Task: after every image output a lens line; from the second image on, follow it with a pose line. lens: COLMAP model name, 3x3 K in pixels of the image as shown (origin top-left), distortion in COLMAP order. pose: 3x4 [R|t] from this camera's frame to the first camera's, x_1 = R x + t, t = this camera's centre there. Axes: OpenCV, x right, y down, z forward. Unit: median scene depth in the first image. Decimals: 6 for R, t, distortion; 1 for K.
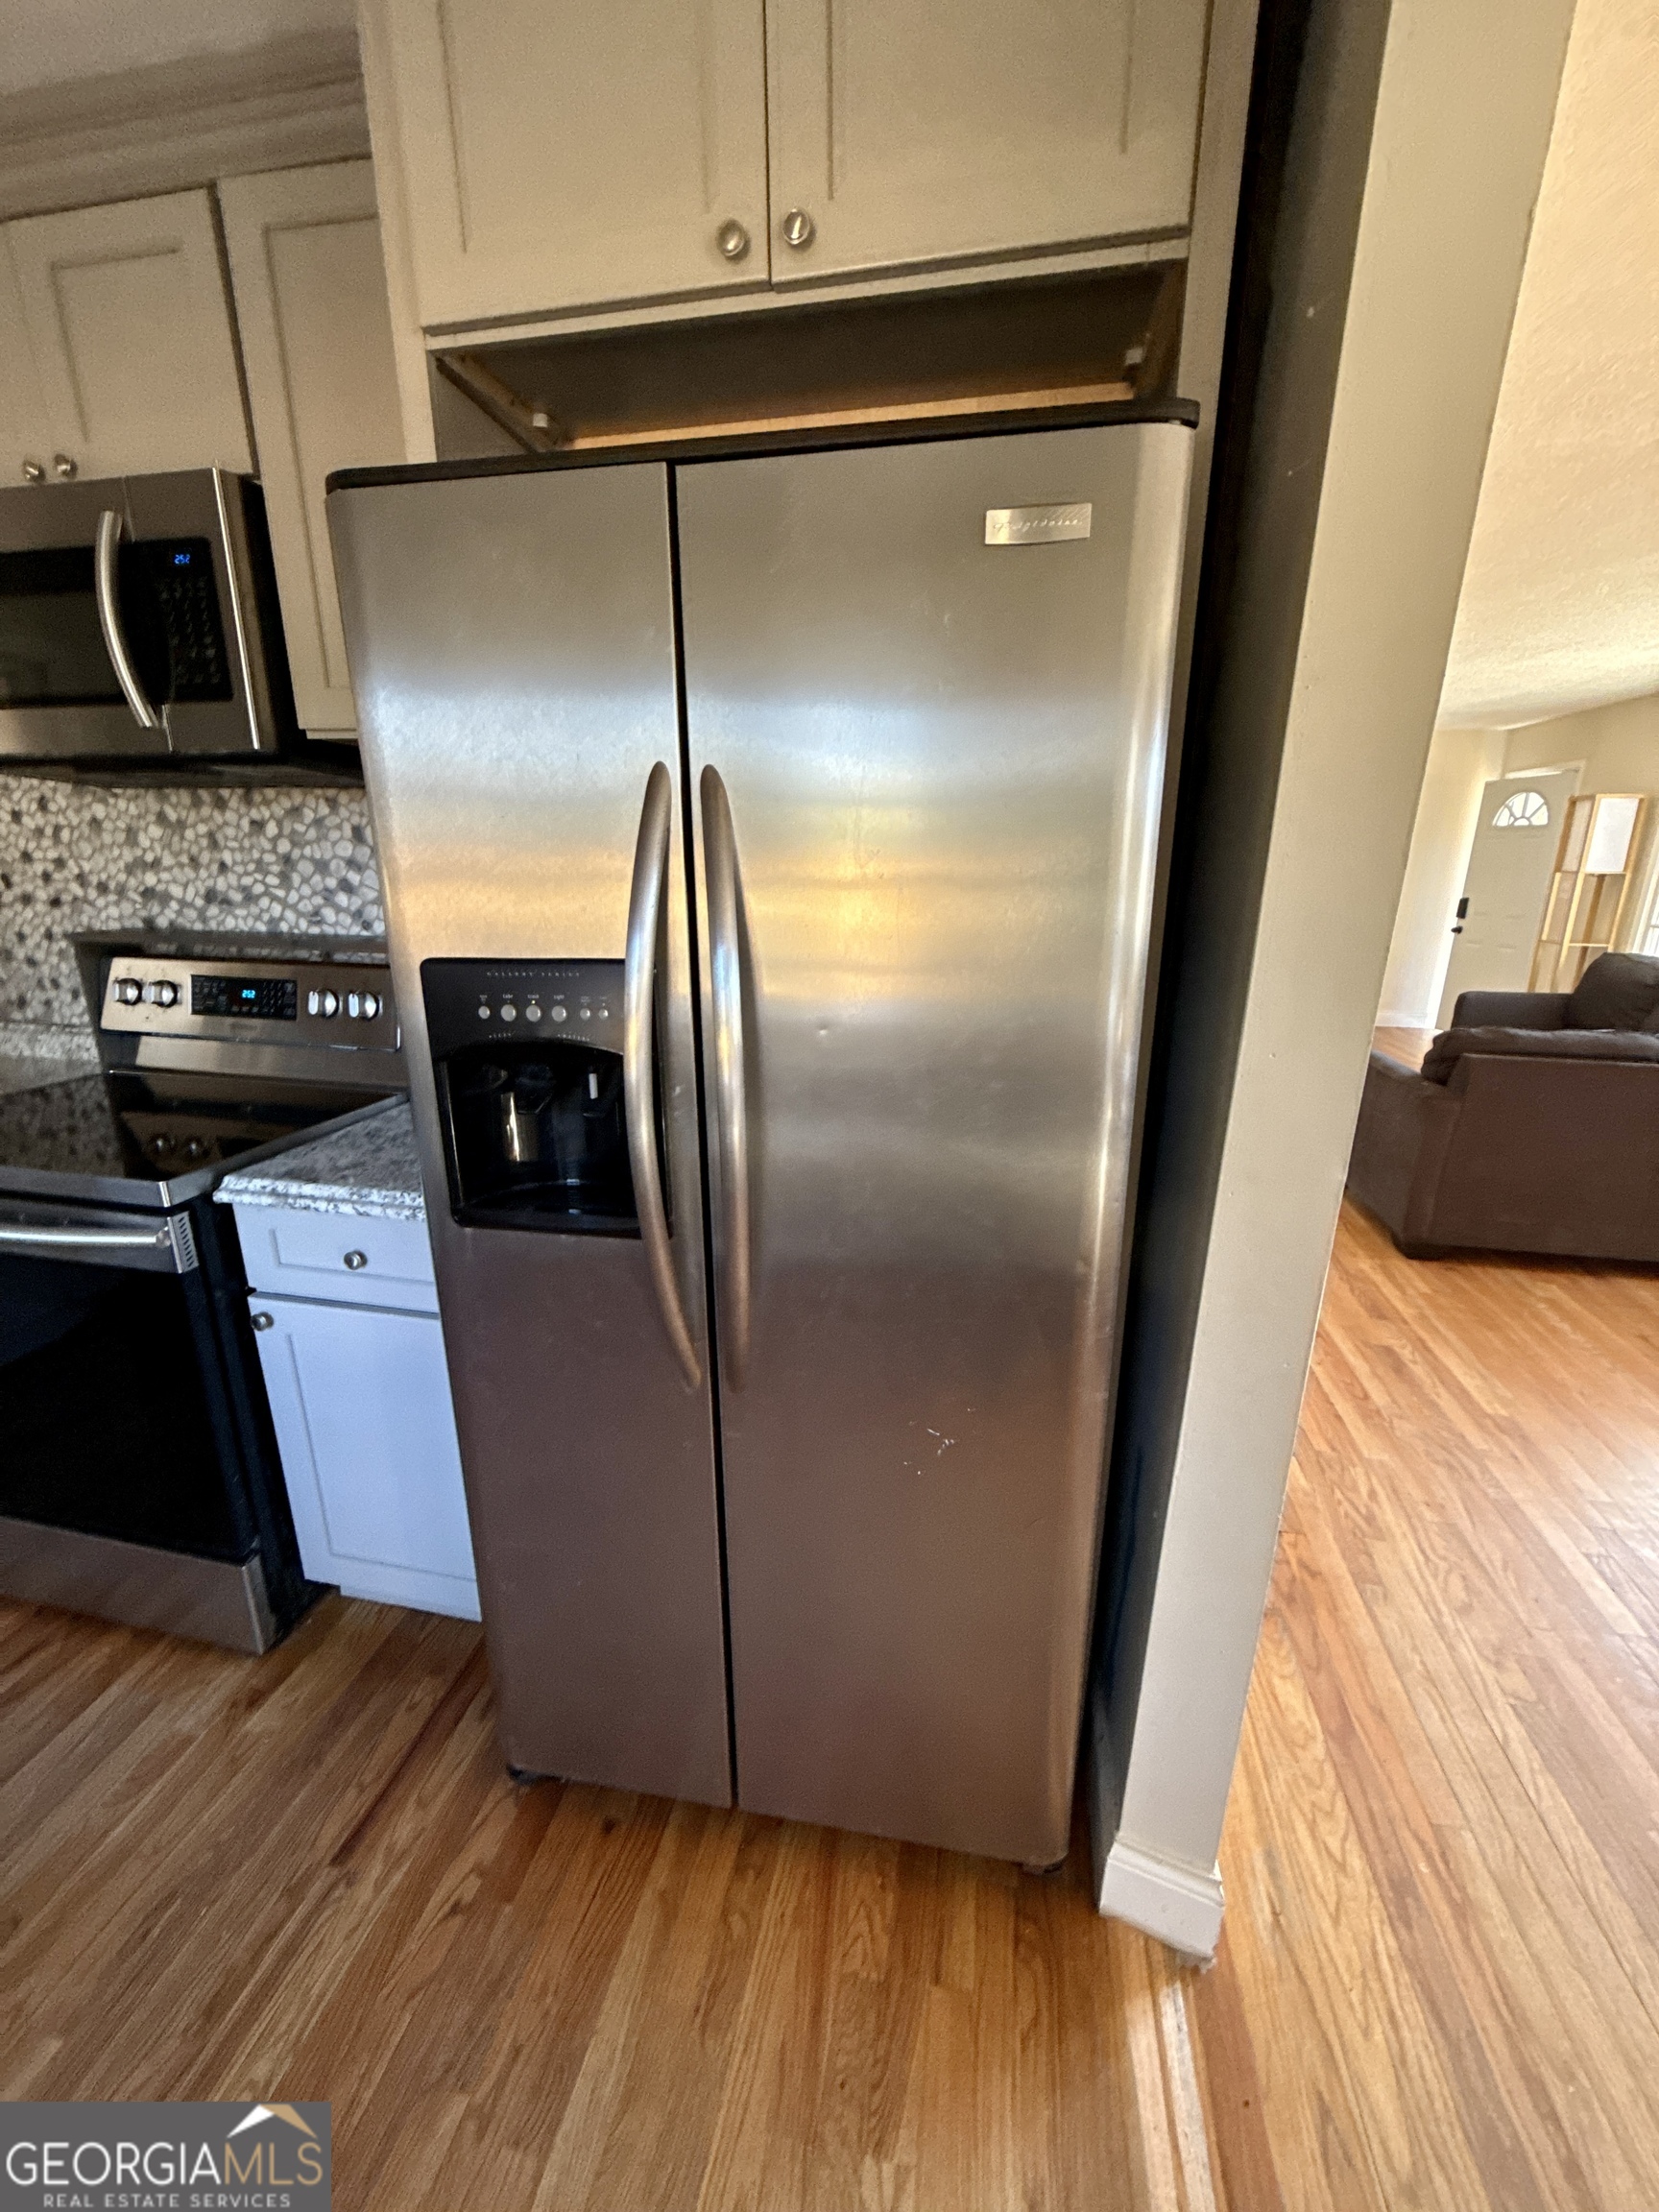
lens RADIAL K [[873.4, 0, 831.1], [0, 873.4, 1108.9], [0, 0, 1]] dist [-0.001888, -0.000330]
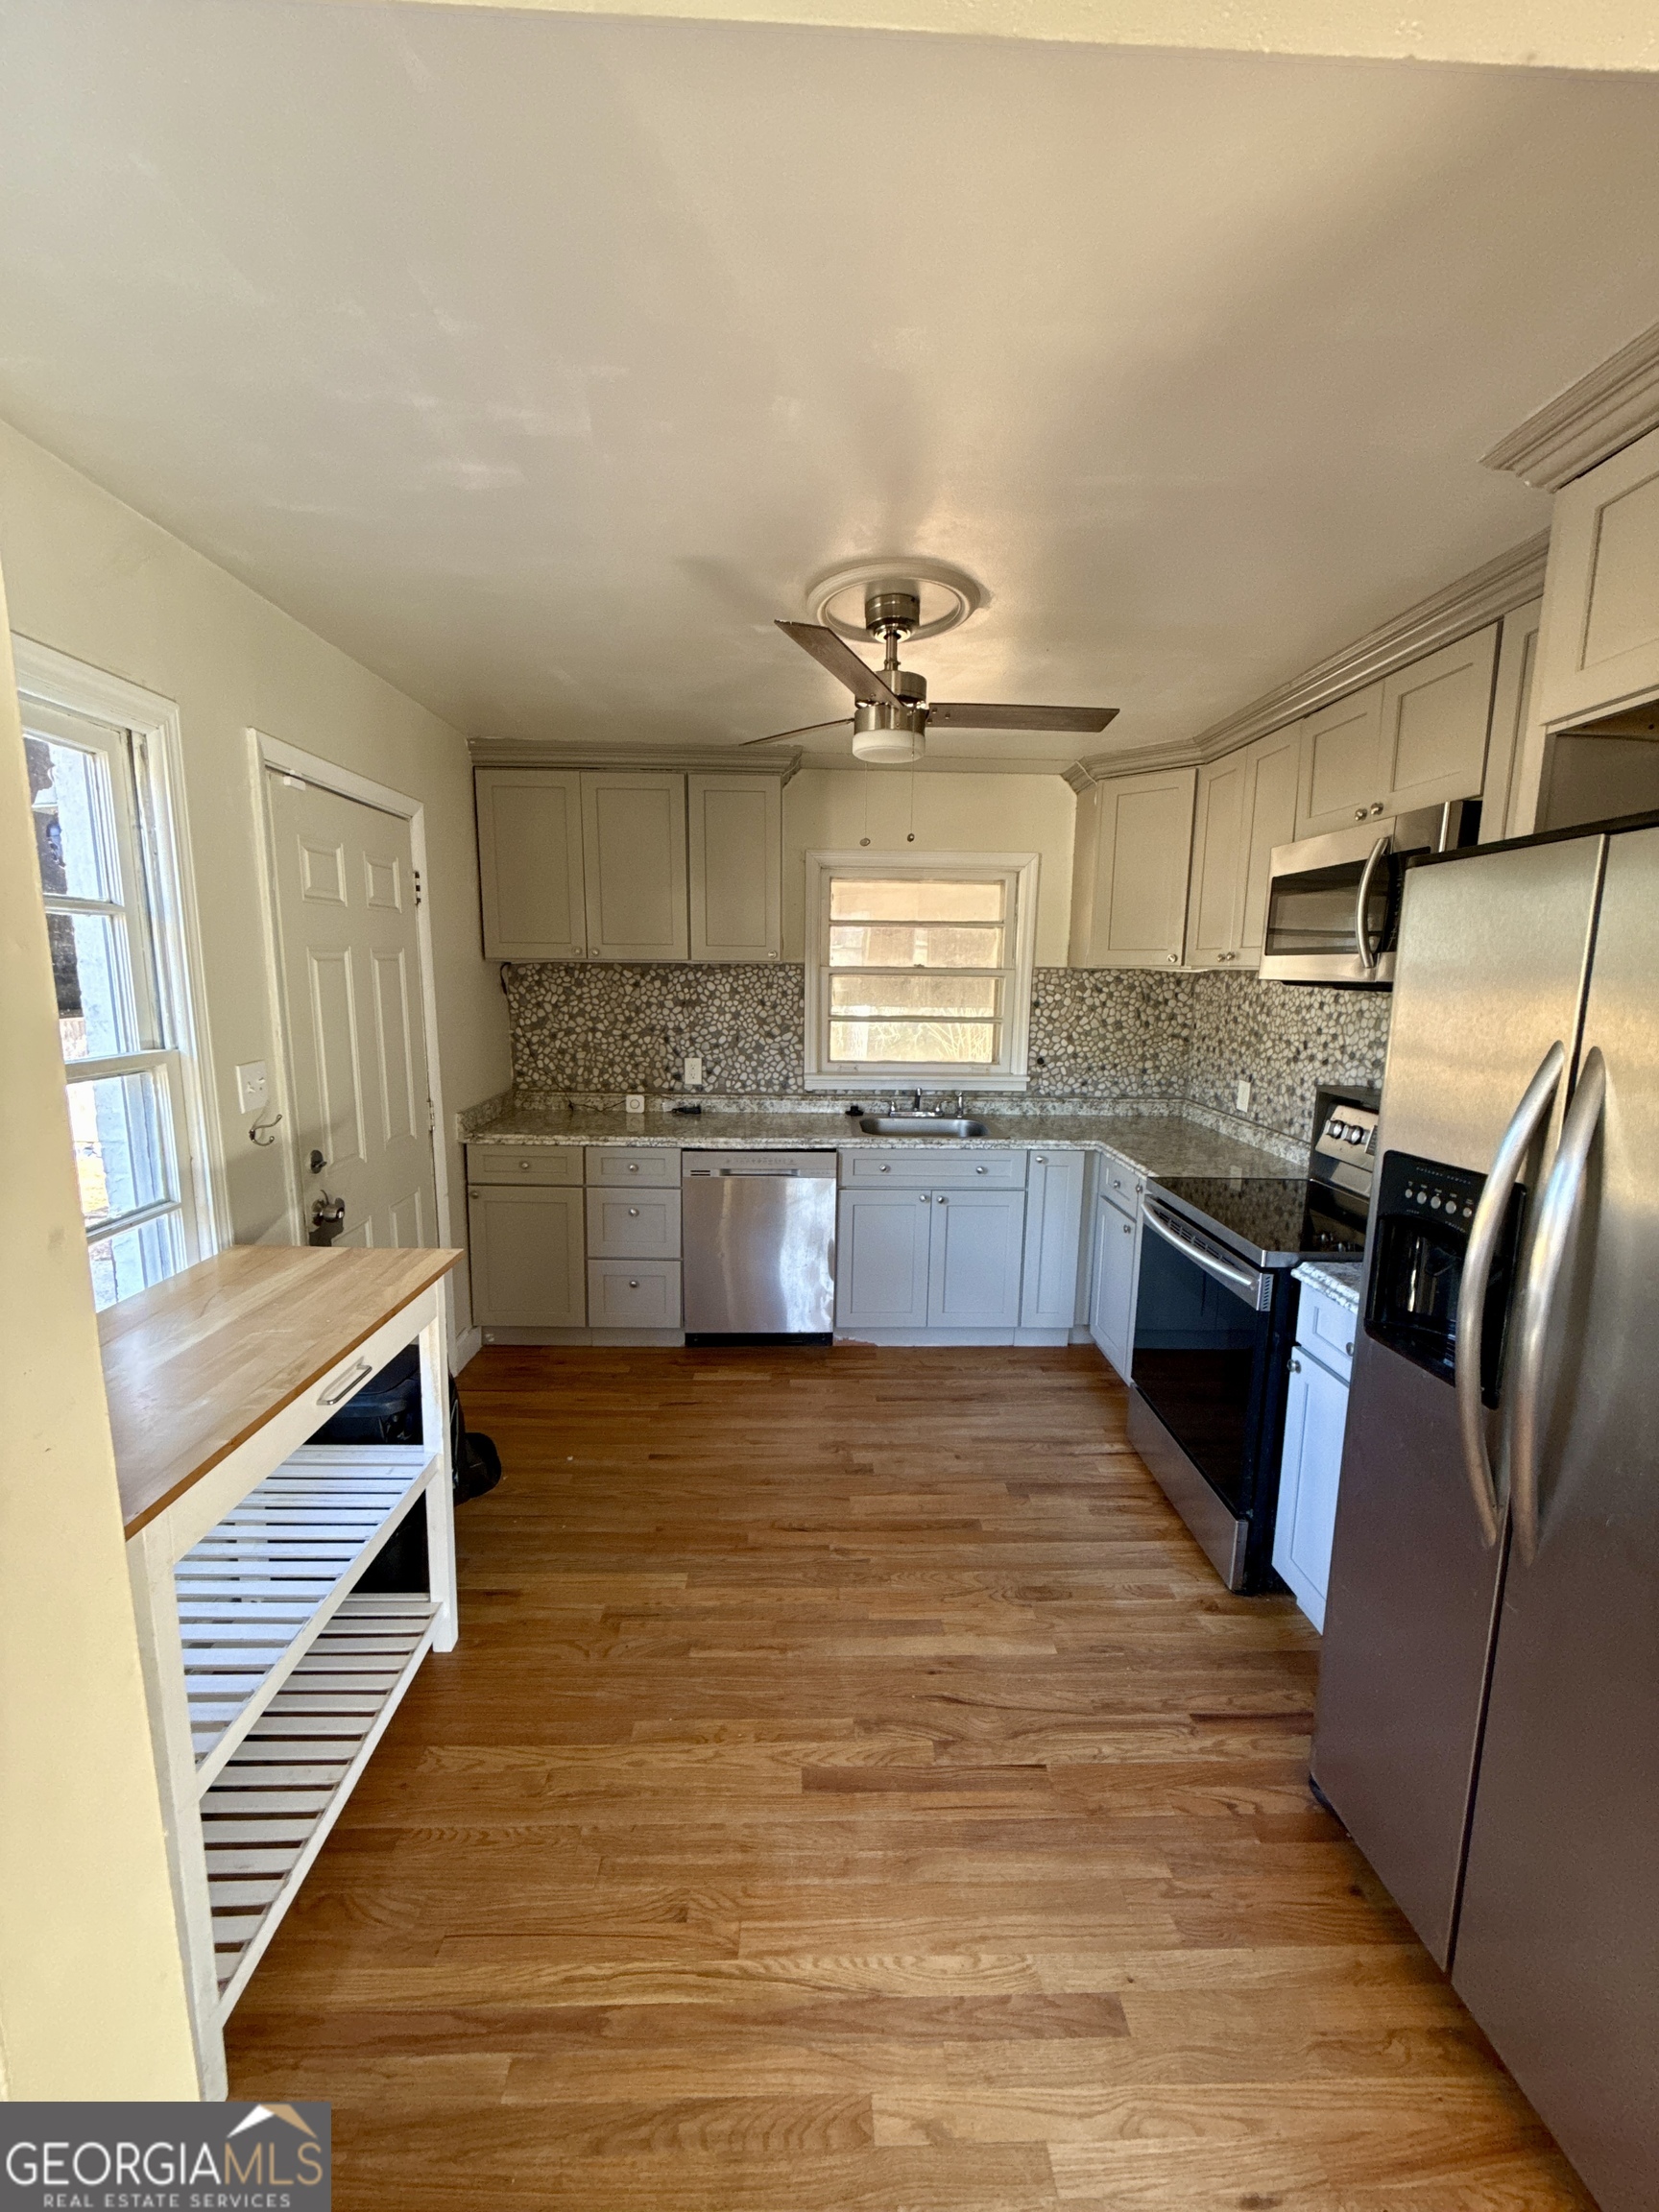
lens RADIAL K [[873.4, 0, 830.2], [0, 873.4, 1109.3], [0, 0, 1]] dist [-0.001888, -0.000330]
pose [[0.228242, 0.146442, -0.962528, 0.492368], [-0.284080, 0.955620, 0.078028, -0.055801], [0.931238, 0.255626, 0.259714, -0.194845]]
